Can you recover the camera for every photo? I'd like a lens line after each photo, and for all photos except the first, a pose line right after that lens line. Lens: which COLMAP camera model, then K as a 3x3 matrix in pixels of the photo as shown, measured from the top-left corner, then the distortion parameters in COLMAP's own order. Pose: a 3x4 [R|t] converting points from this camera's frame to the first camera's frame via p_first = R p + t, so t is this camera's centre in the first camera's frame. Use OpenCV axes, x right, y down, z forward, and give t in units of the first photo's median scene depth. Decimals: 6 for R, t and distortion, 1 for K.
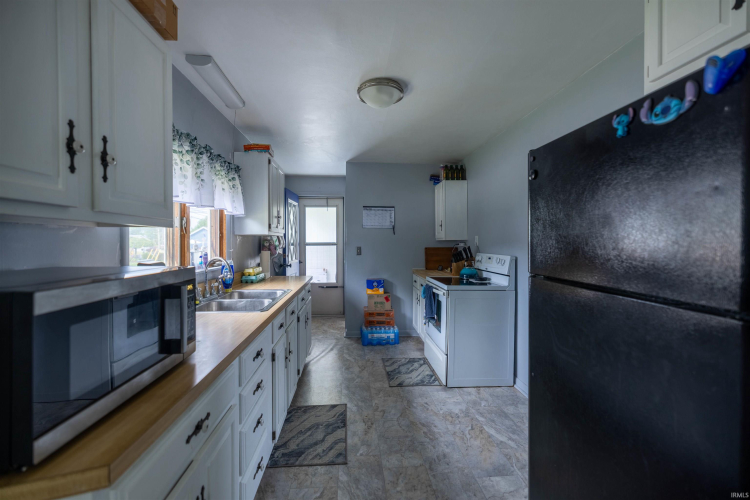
lens RADIAL K [[310.5, 0, 373.4], [0, 310.5, 244.8], [0, 0, 1]] dist [-0.000348, -0.000086]
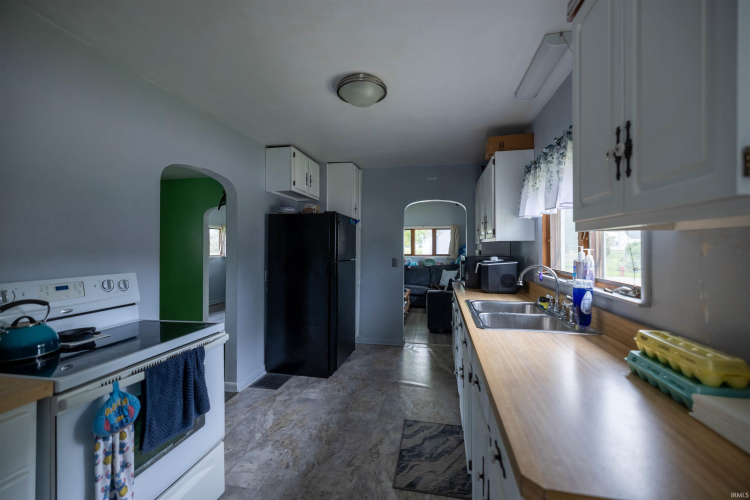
lens RADIAL K [[310.5, 0, 373.4], [0, 310.5, 244.8], [0, 0, 1]] dist [-0.000348, -0.000086]
pose [[-0.959393, 0.002278, 0.282062, -0.280301], [0.004353, 0.999968, 0.006732, -0.029724], [-0.282038, 0.007686, -0.959372, 1.945306]]
